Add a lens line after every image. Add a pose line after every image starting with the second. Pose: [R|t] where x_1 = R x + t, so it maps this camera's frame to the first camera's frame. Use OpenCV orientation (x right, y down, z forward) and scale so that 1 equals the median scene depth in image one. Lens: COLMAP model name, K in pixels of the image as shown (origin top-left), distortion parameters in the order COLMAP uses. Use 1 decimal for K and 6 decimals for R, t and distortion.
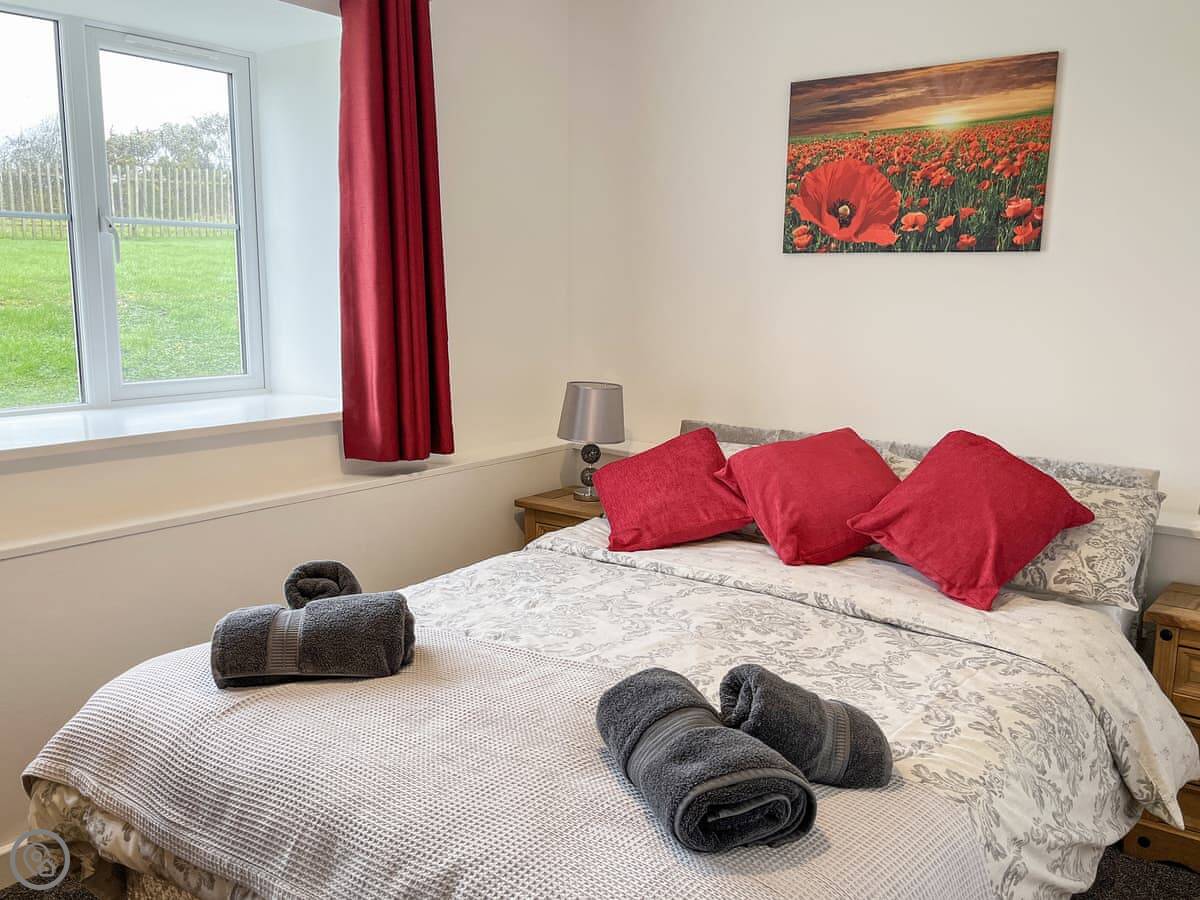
lens RADIAL K [[1047.6, 0, 600.0], [0, 1047.6, 450.0], [0, 0, 1]] dist [0.065219, -0.098157]
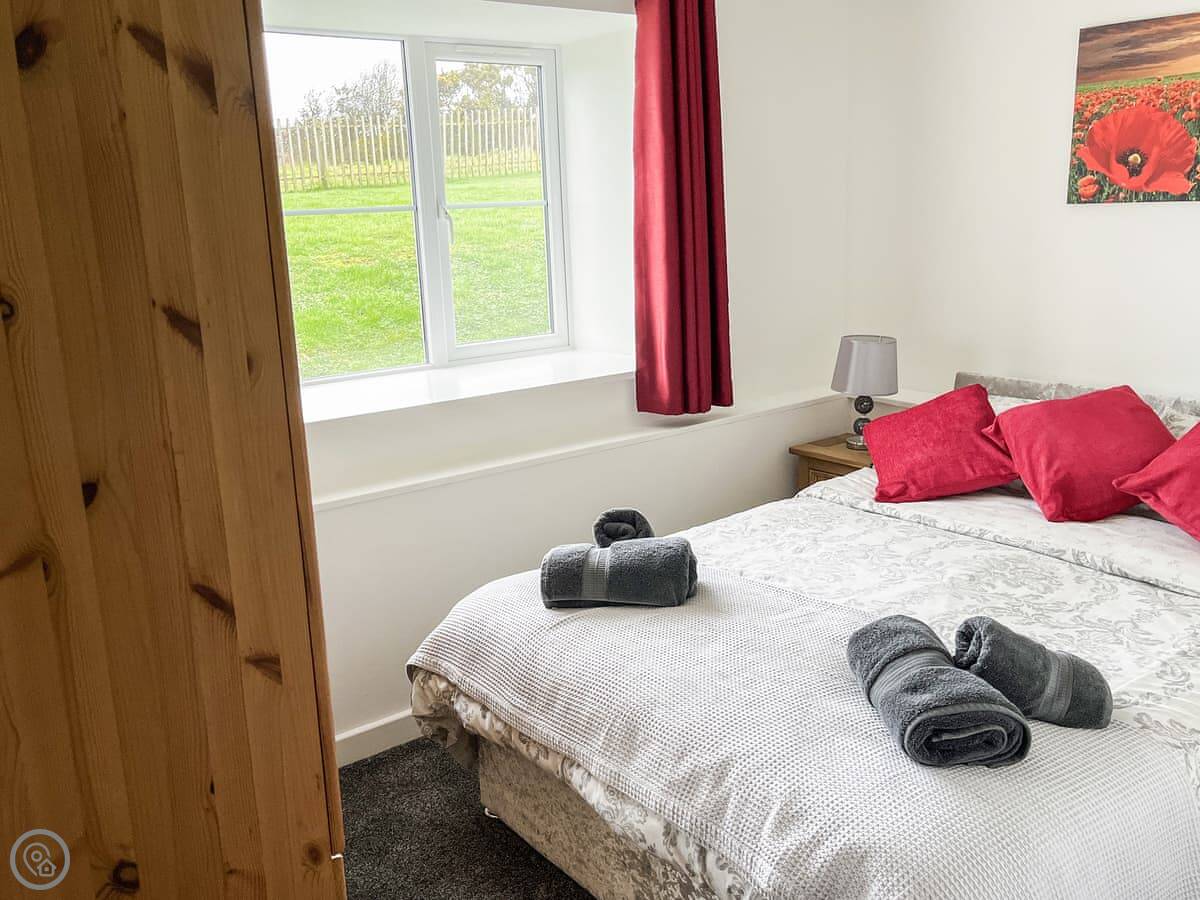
lens RADIAL K [[1047.6, 0, 600.0], [0, 1047.6, 450.0], [0, 0, 1]] dist [0.065219, -0.098157]
pose [[0.964146, 0.015965, -0.264892, 0.028500], [0.002510, 0.997595, 0.069261, -0.043267], [0.265361, -0.067442, 0.961787, -0.155609]]
